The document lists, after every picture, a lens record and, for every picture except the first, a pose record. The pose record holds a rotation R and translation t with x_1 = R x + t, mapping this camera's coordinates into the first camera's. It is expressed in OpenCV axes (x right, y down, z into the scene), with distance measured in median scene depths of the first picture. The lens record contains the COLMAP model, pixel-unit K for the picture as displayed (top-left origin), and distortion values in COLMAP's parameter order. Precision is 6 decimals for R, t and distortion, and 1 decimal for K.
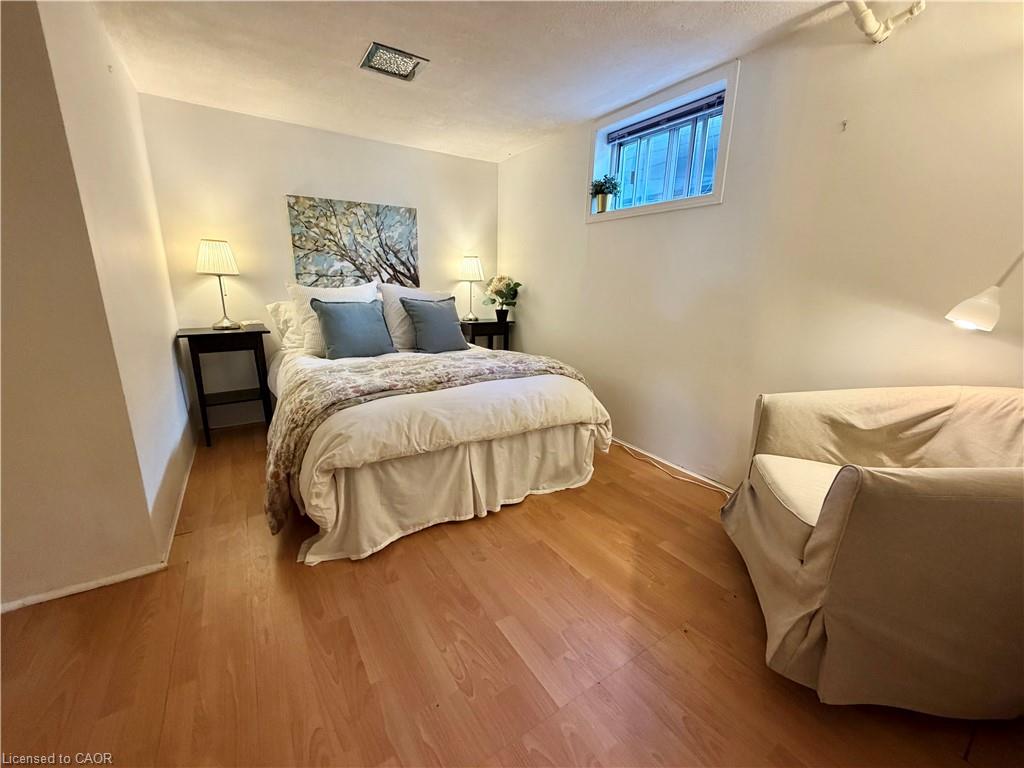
lens RADIAL K [[420.3, 0, 512.0], [0, 420.3, 384.0], [0, 0, 1]] dist [0.000950, 0.000027]
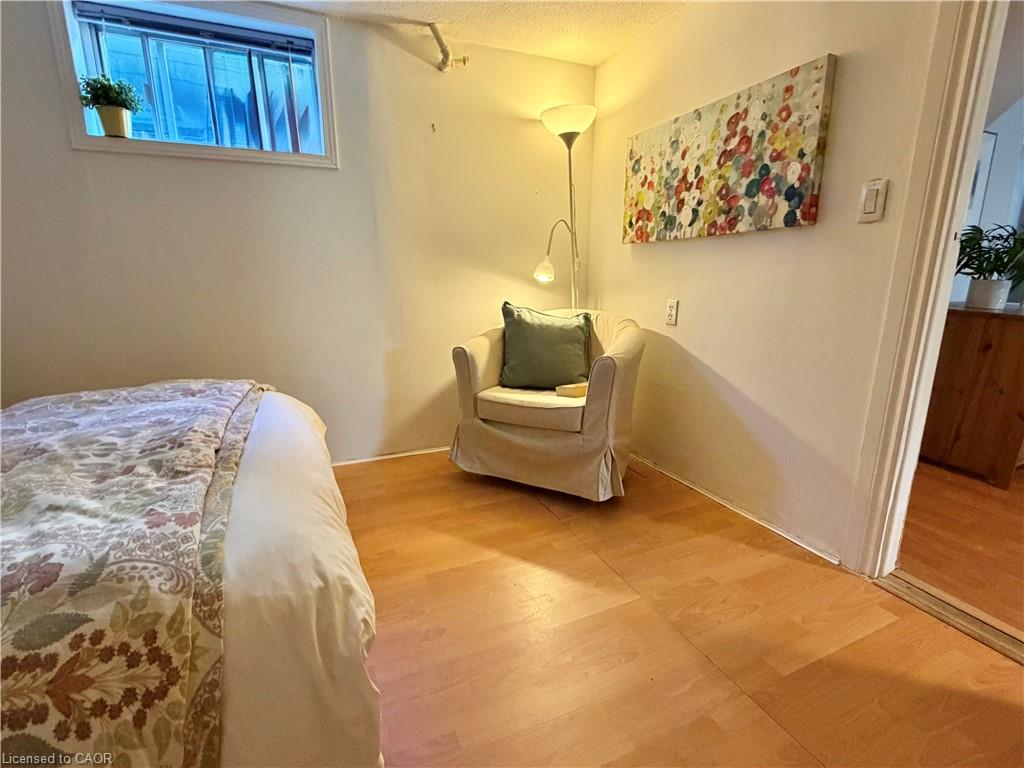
lens RADIAL K [[478.4, 0, 512.0], [0, 478.4, 384.0], [0, 0, 1]] dist [-0.000480, -0.000171]
pose [[0.144169, -0.250270, 0.957382, -0.548951], [0.247946, 0.945762, 0.209896, -0.096436], [-0.957986, 0.207119, 0.198403, 0.484370]]
